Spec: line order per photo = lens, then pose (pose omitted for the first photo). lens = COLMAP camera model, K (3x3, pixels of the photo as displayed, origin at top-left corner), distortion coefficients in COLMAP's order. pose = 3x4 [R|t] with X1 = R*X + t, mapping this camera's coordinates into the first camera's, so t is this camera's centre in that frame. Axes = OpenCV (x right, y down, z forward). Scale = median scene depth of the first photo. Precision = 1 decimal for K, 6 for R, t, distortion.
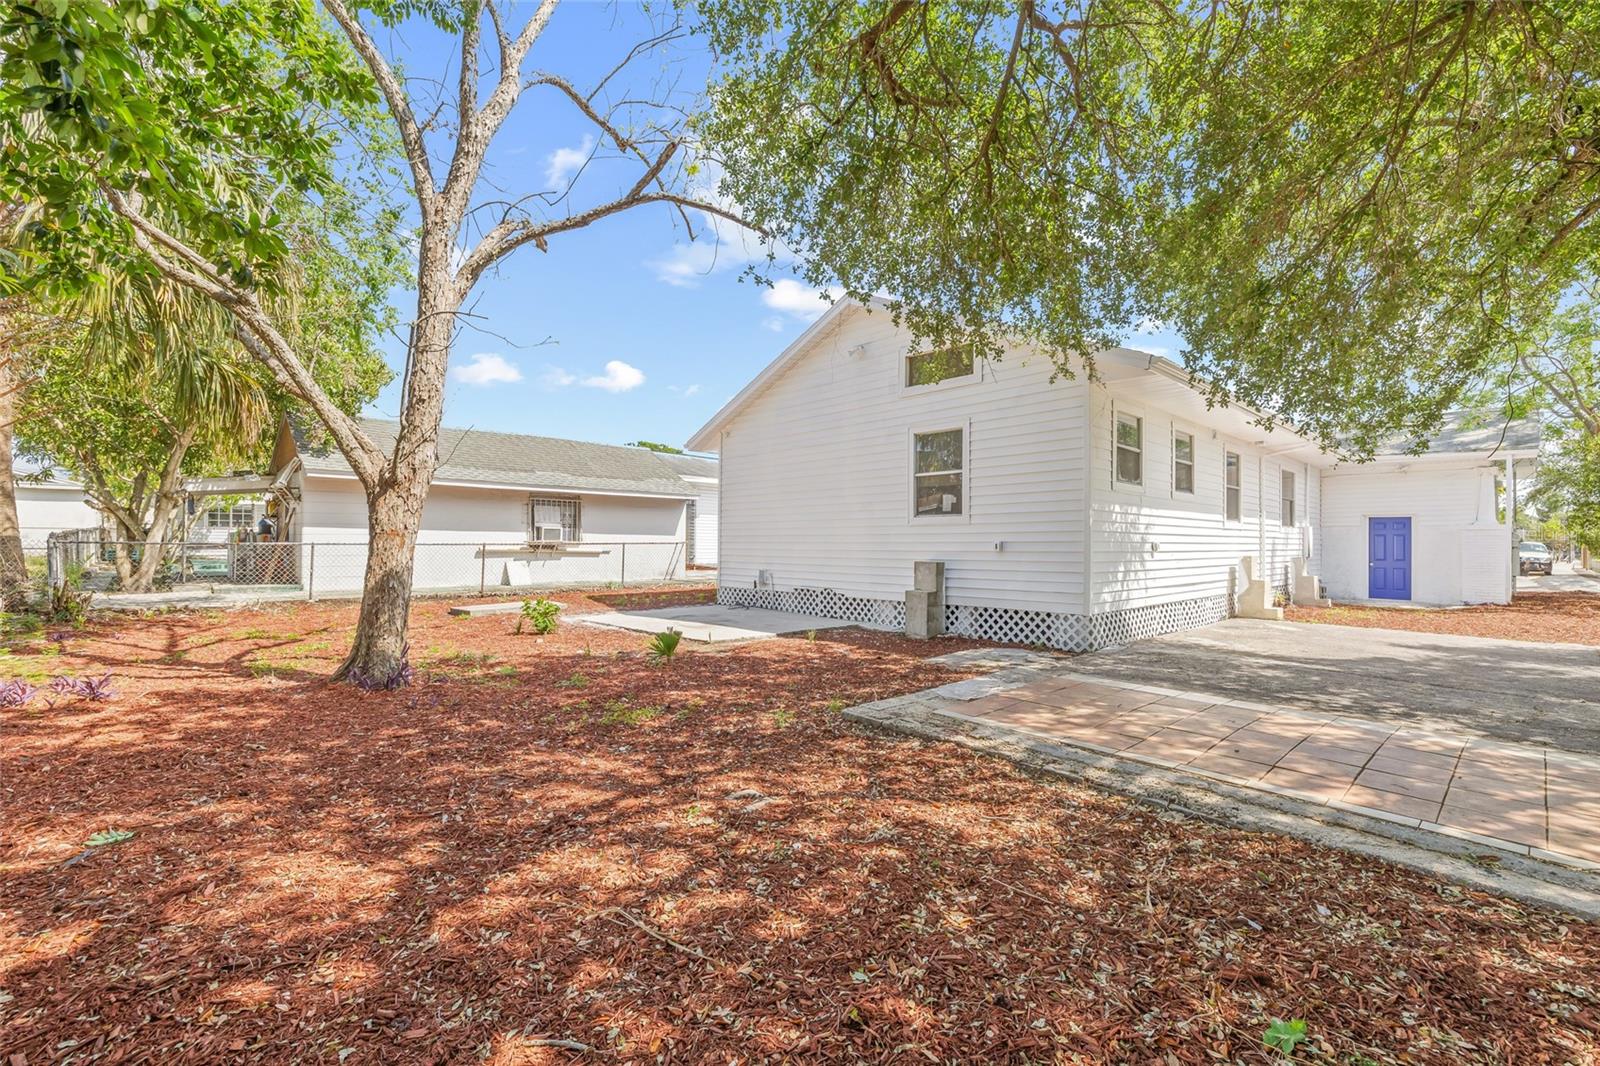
lens RADIAL K [[699.3, 0, 804.3], [0, 699.3, 528.0], [0, 0, 1]] dist [0.011968, 0.000287]
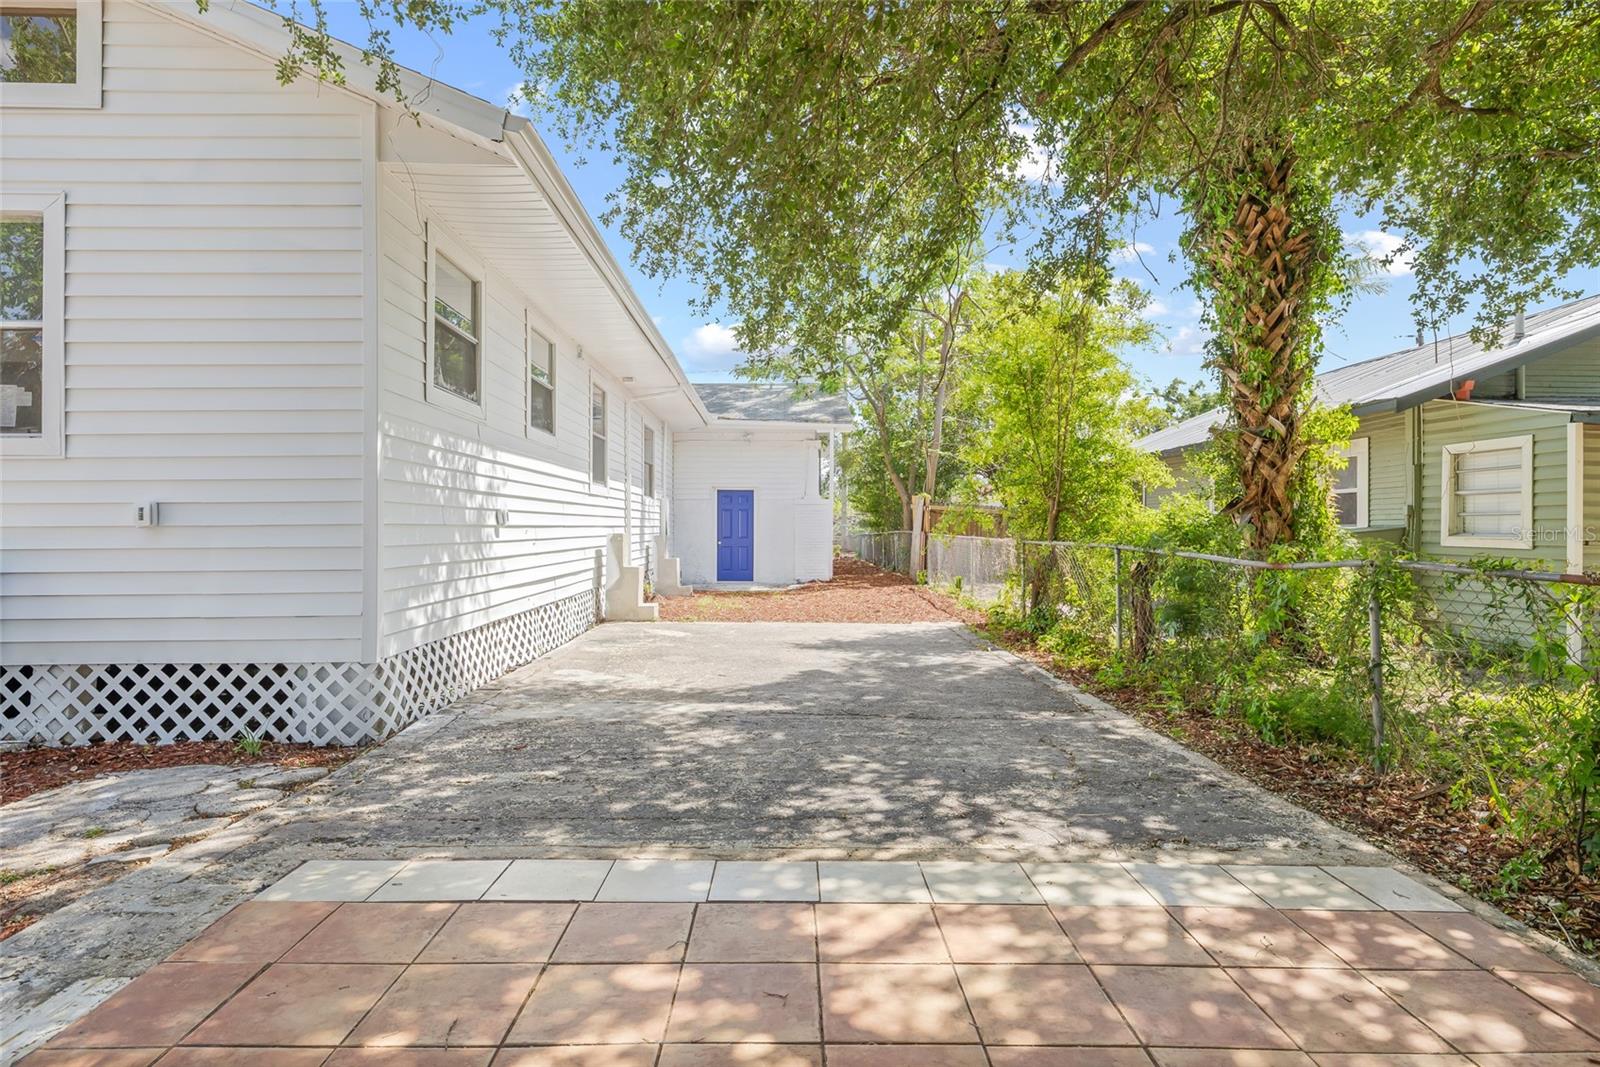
lens RADIAL K [[842.7, 0, 809.7], [0, 842.7, 527.0], [0, 0, 1]] dist [0.007567, 0.000974]
pose [[0.665763, -0.006384, 0.746136, 0.160405], [-0.009560, 0.999808, 0.017085, 0.021232], [-0.746102, -0.018508, 0.665574, 0.368624]]
